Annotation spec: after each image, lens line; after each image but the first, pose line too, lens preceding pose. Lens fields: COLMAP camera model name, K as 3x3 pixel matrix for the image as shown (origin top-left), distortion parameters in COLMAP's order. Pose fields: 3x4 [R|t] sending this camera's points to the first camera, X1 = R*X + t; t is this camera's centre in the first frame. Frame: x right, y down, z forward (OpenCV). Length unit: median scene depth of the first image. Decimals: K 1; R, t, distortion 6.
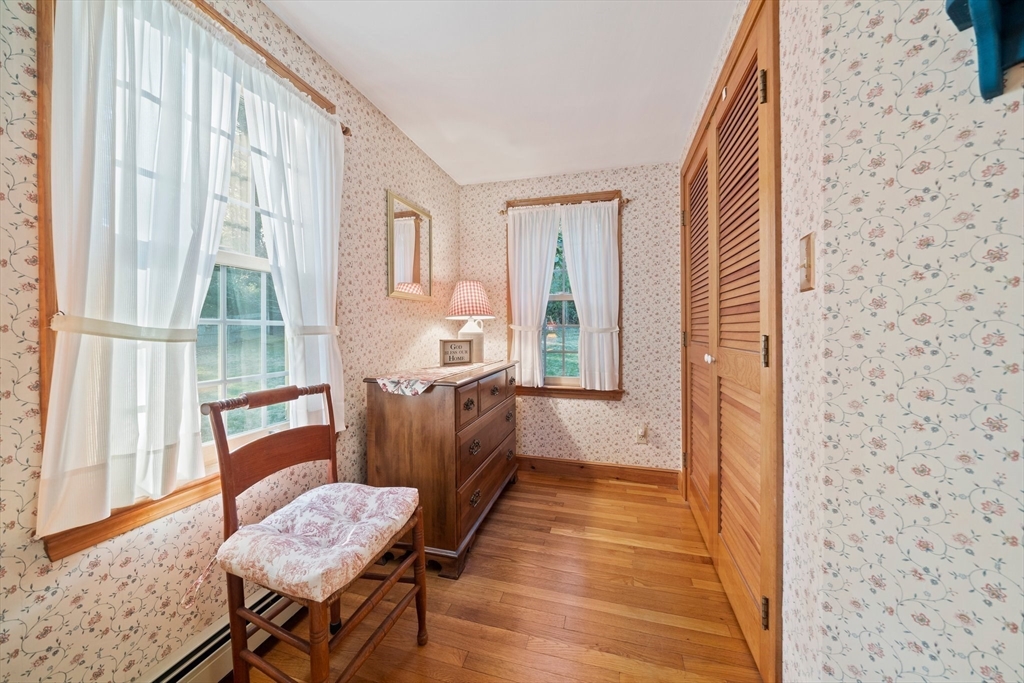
lens RADIAL K [[355.7, 0, 514.7], [0, 355.7, 338.4], [0, 0, 1]] dist [-0.005518, -0.000005]
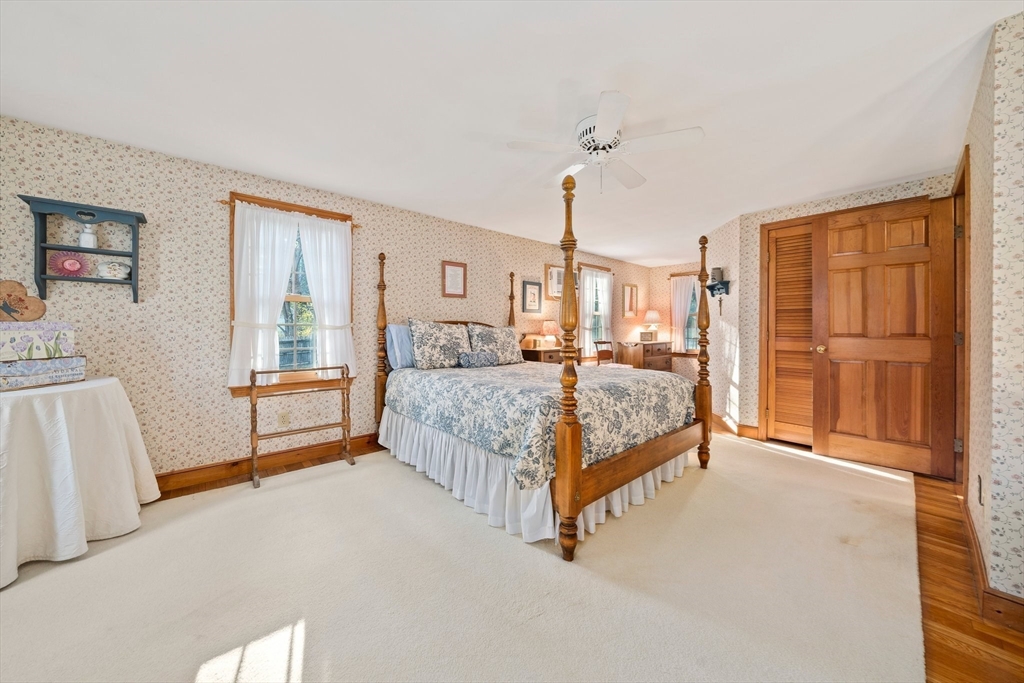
lens RADIAL K [[355.7, 0, 514.7], [0, 355.7, 338.4], [0, 0, 1]] dist [-0.005518, -0.000005]
pose [[0.845289, 0.011614, -0.534184, 0.422478], [-0.013363, 0.999911, 0.000594, 0.059239], [0.534143, 0.006636, 0.845368, -1.769158]]
